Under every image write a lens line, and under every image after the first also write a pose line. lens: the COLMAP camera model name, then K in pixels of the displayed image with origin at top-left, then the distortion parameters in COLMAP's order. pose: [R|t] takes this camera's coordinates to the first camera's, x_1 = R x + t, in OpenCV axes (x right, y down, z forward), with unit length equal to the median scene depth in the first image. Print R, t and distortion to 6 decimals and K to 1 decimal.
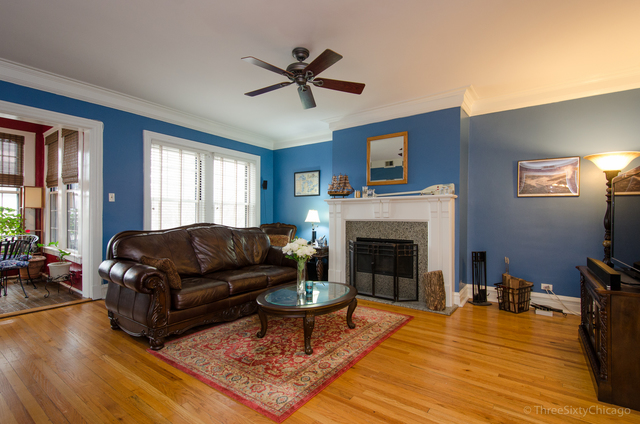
lens RADIAL K [[306.8, 0, 317.8], [0, 306.8, 213.1], [0, 0, 1]] dist [0.014288, -0.000659]
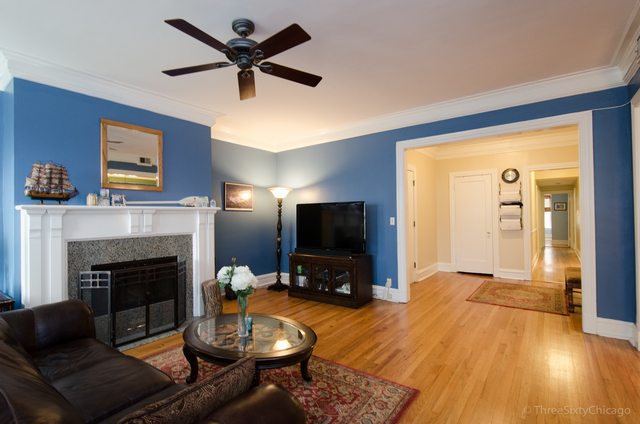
lens RADIAL K [[306.8, 0, 315.4], [0, 306.8, 211.7], [0, 0, 1]] dist [0.014288, -0.000659]
pose [[0.017020, 0.007358, 0.999828, -0.590601], [0.003998, 0.999964, -0.007427, -0.032948], [-0.999847, 0.004124, 0.016990, 0.575659]]
